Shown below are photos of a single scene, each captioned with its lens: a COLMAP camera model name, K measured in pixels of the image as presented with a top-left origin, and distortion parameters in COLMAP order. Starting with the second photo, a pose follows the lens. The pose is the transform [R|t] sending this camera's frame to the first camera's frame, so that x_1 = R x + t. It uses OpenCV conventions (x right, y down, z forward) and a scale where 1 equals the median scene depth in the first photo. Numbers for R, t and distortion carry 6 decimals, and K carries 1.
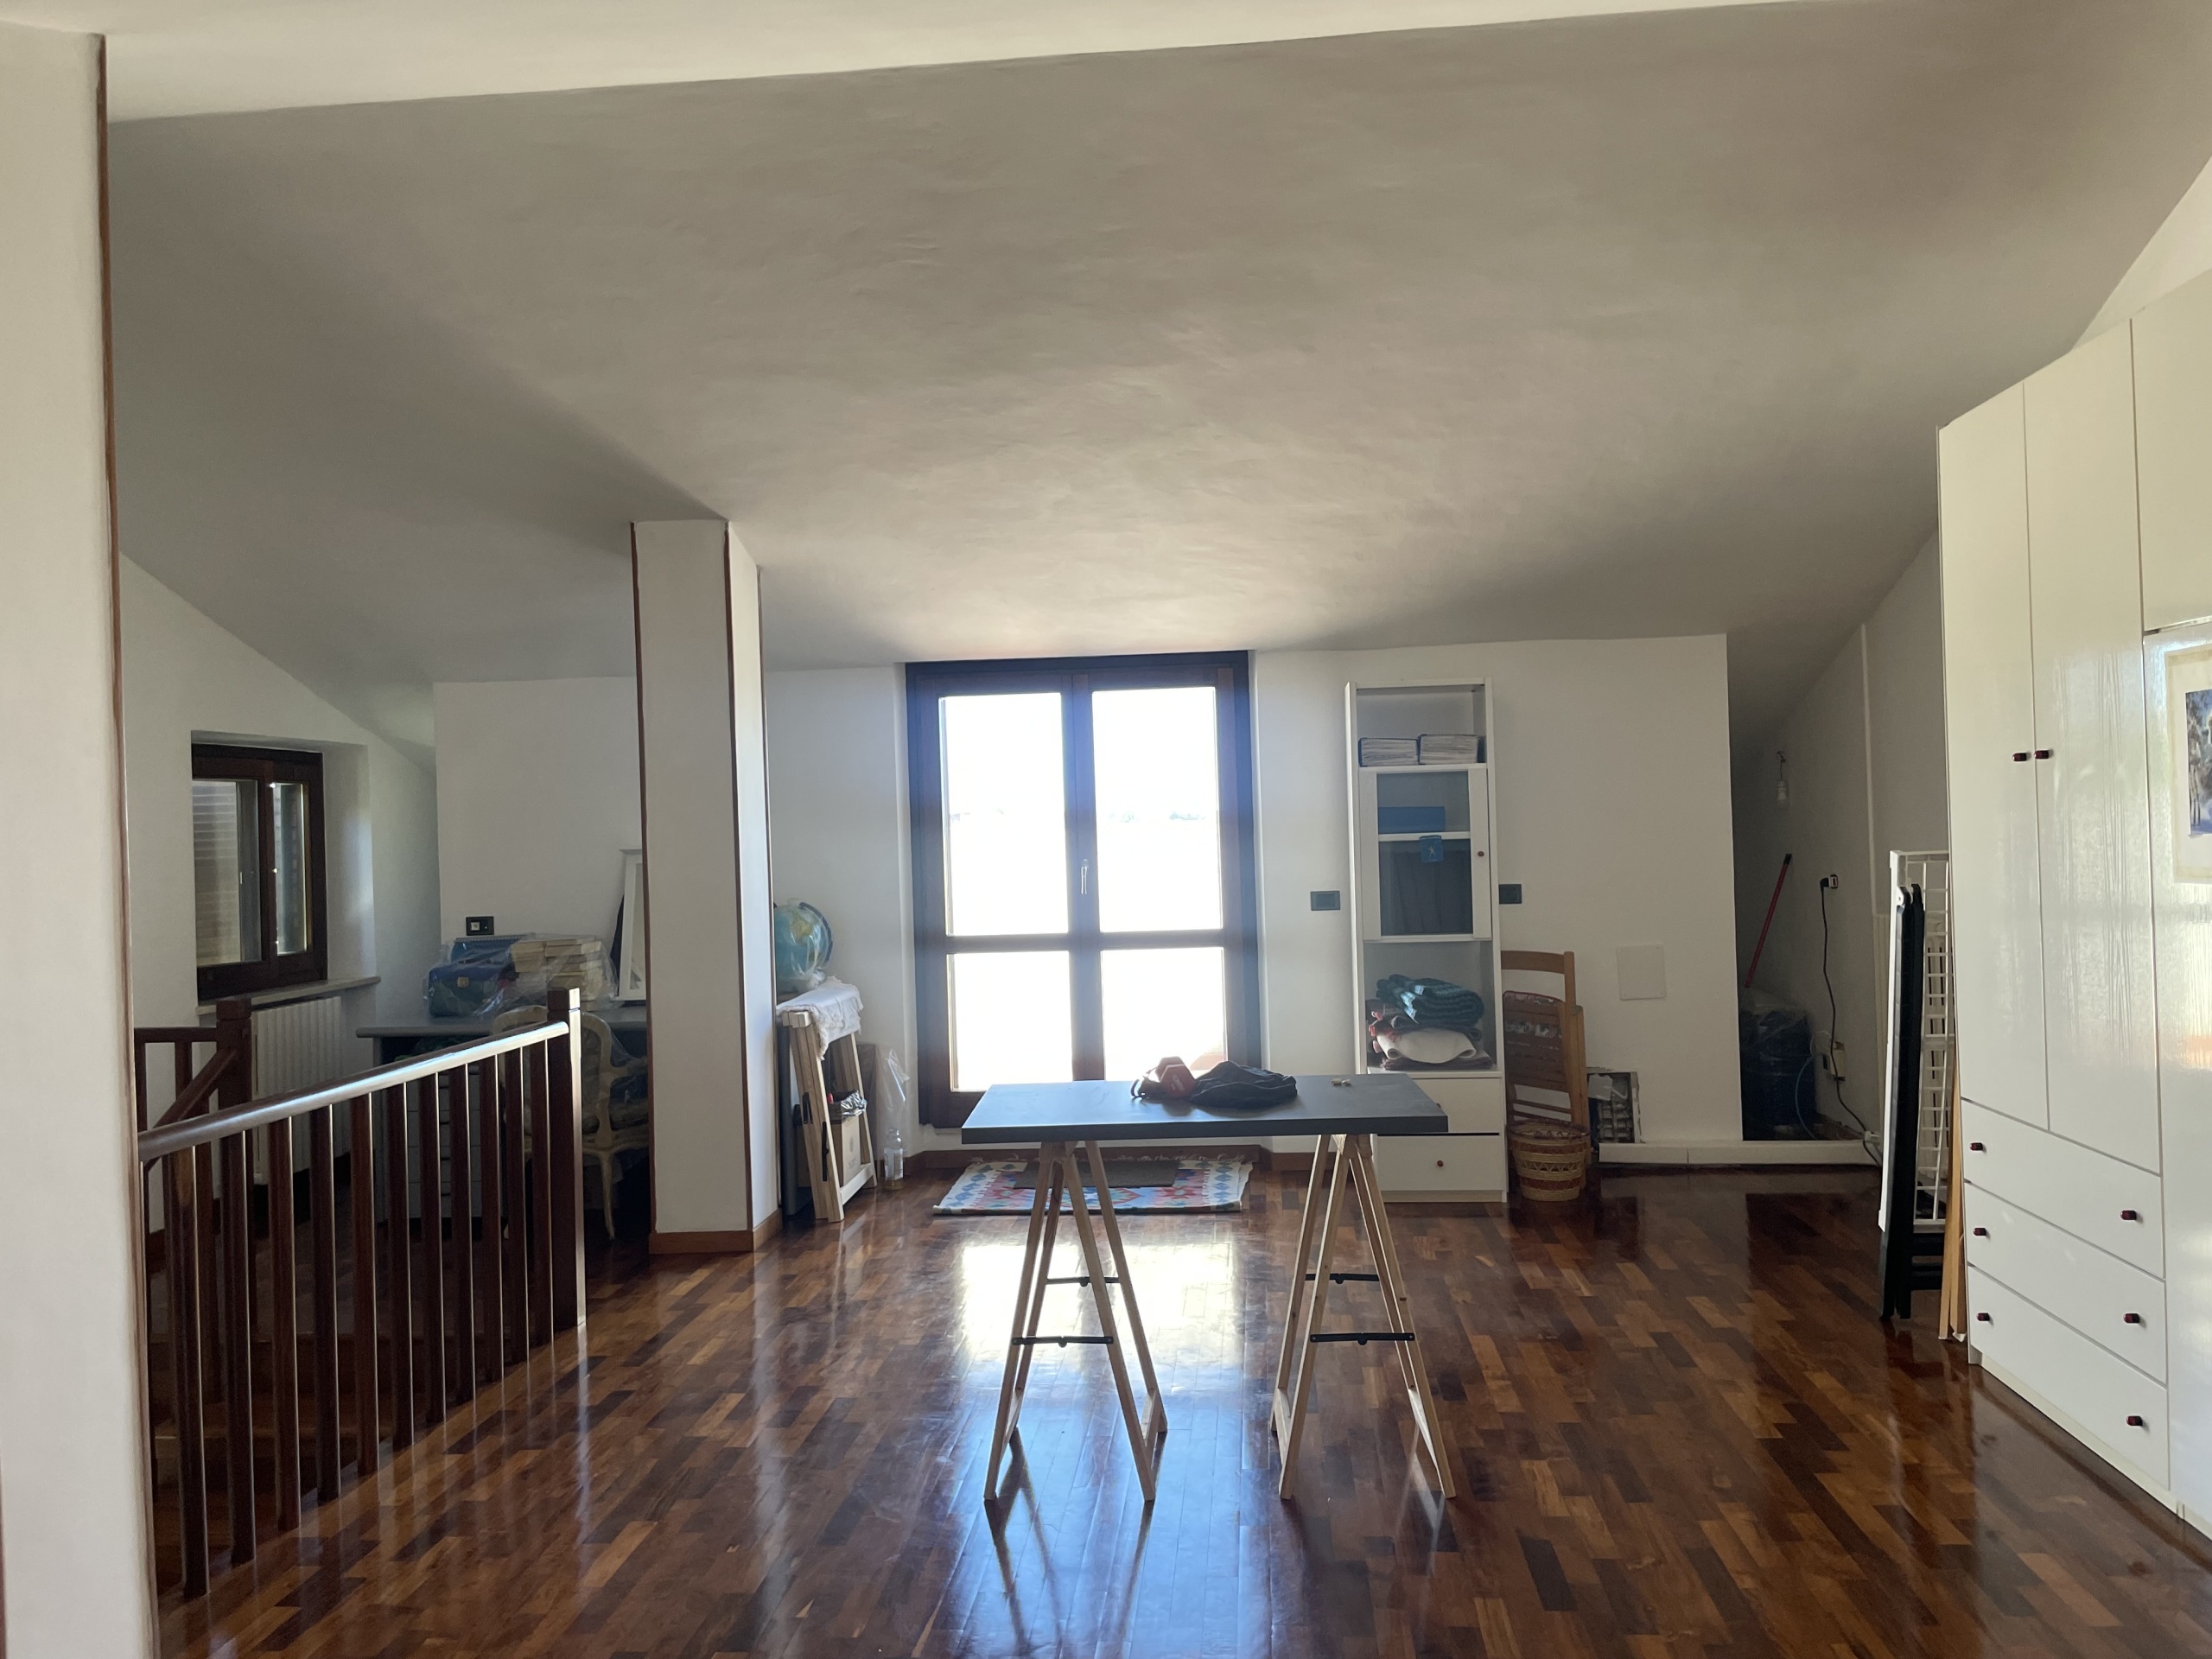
lens RADIAL K [[1681.4, 0, 1106.0], [0, 1681.4, 829.5], [0, 0, 1]] dist [0.116083, -0.161648]
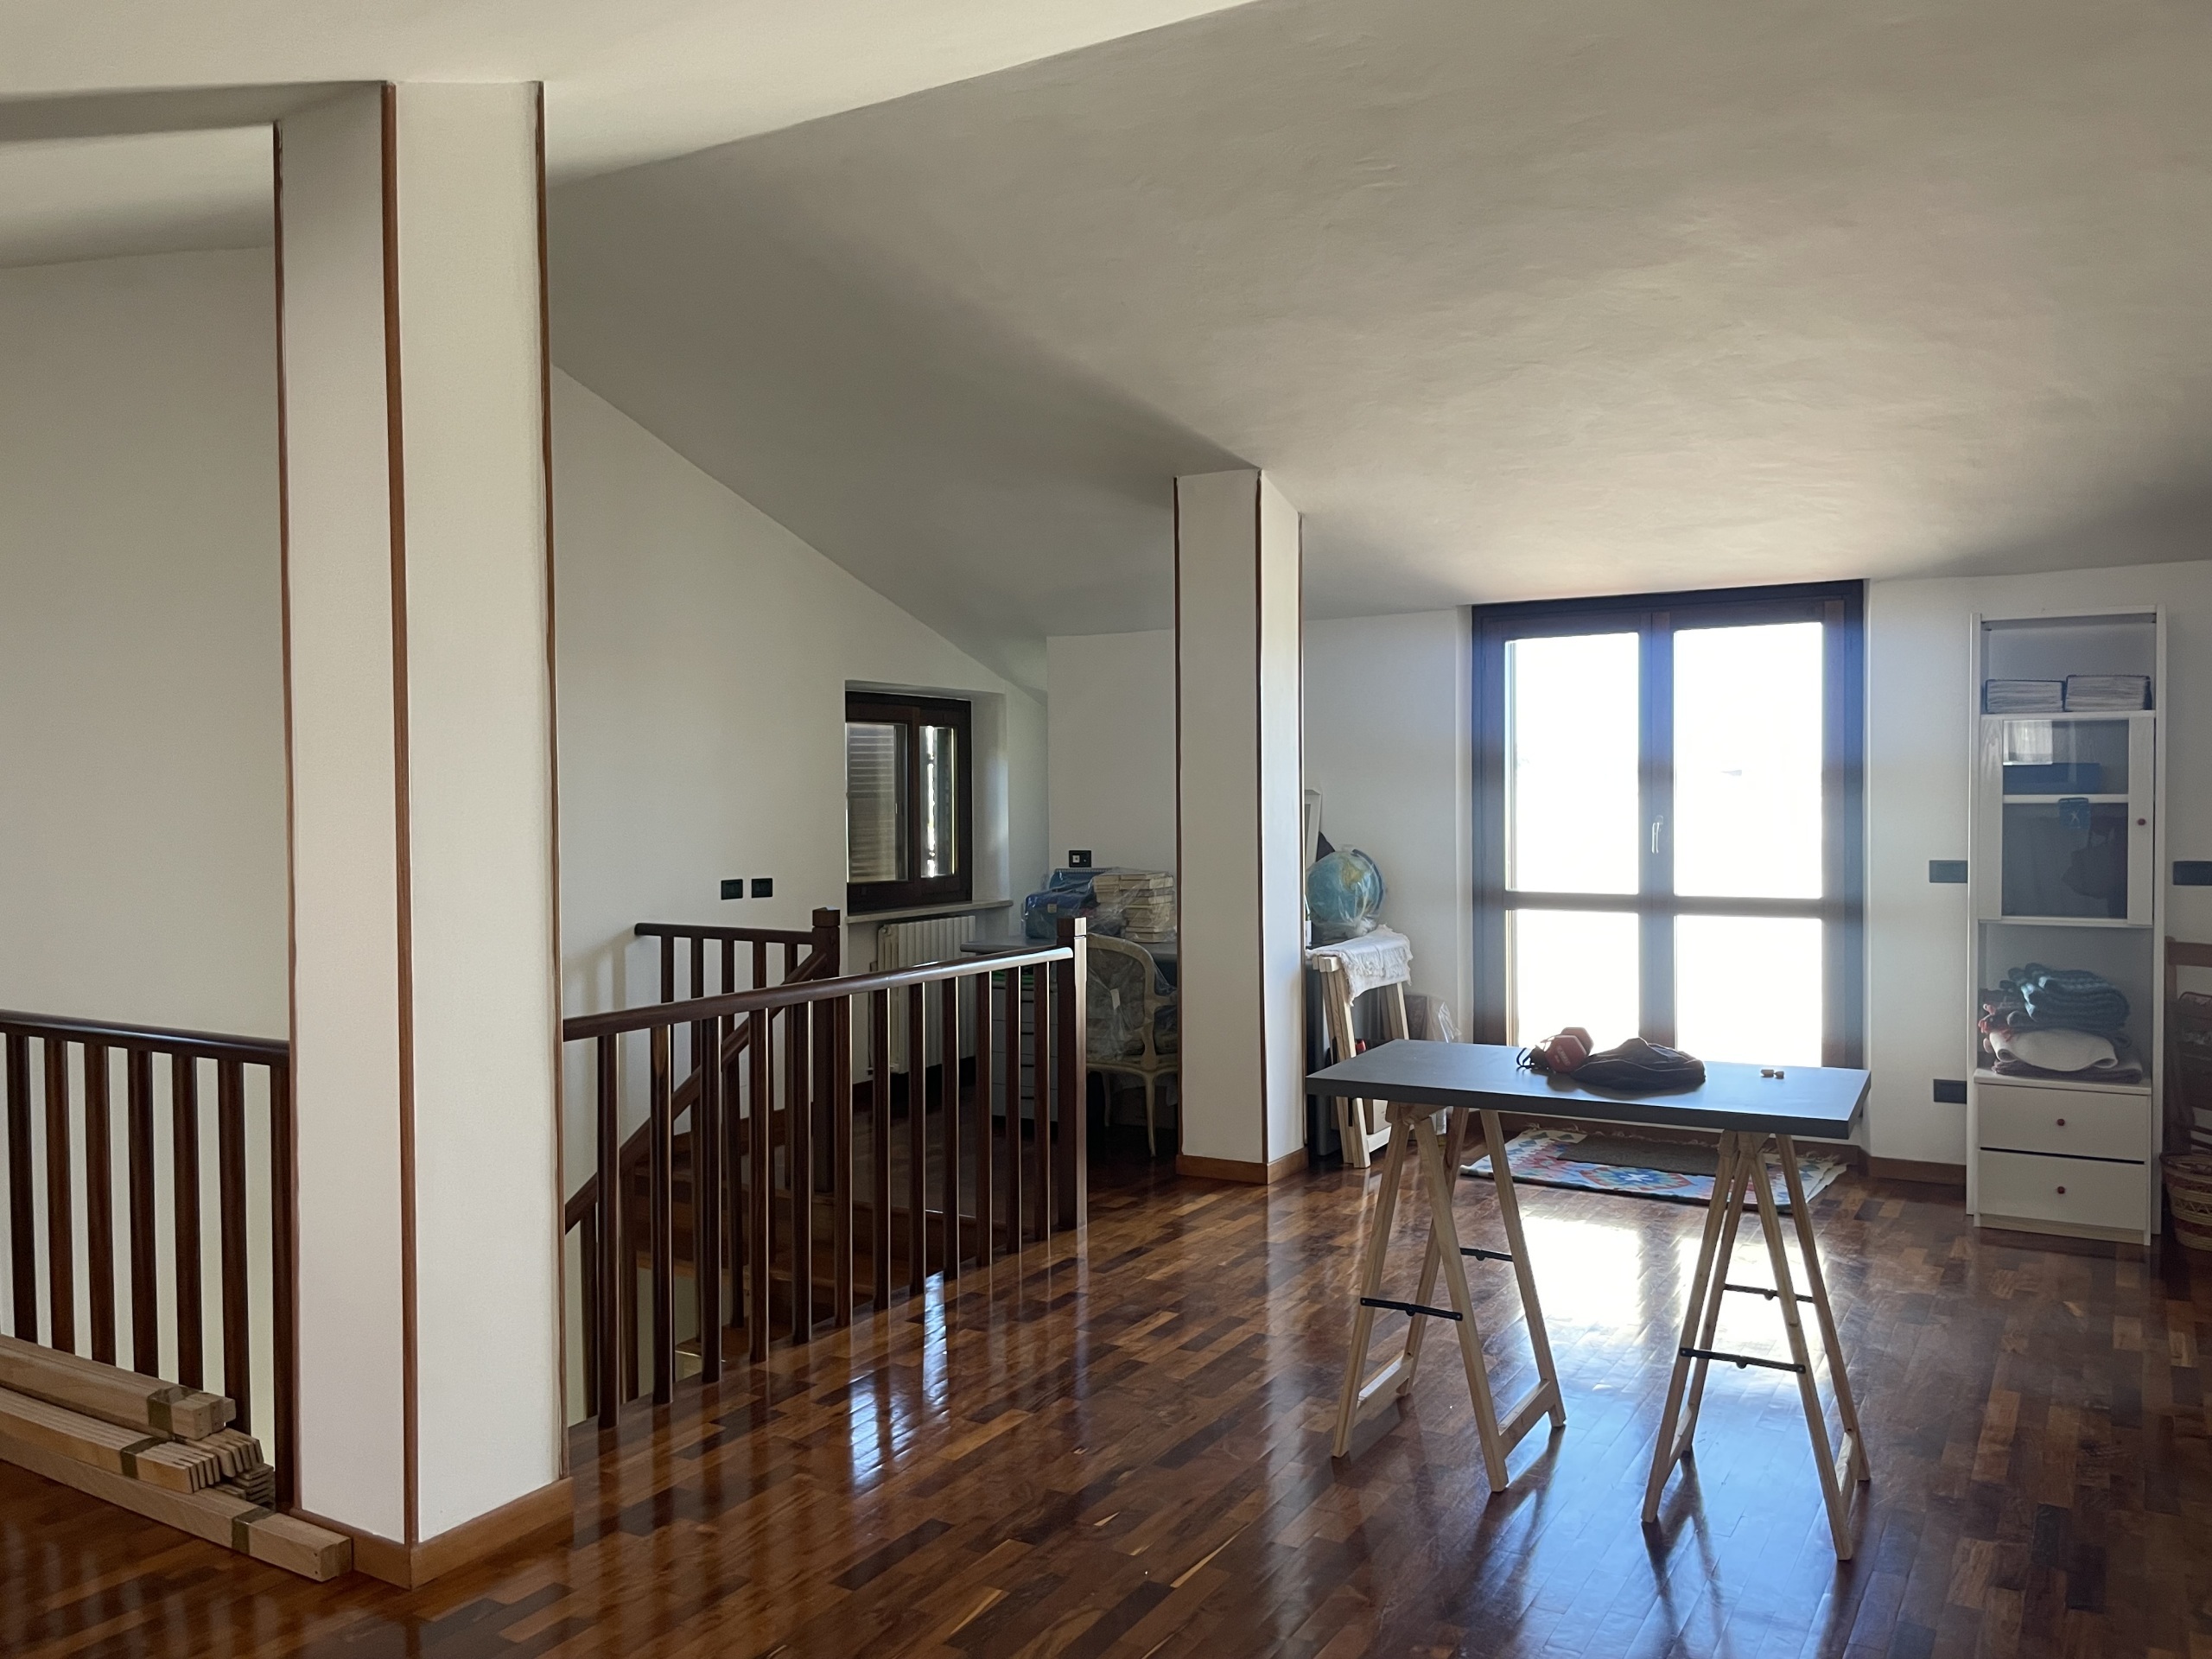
lens RADIAL K [[1681.4, 0, 1106.0], [0, 1681.4, 829.5], [0, 0, 1]] dist [0.116083, -0.161648]
pose [[0.902688, 0.034470, -0.428912, 0.125964], [-0.022363, 0.999197, 0.033237, 0.001853], [0.429713, -0.020410, 0.902735, 0.037808]]
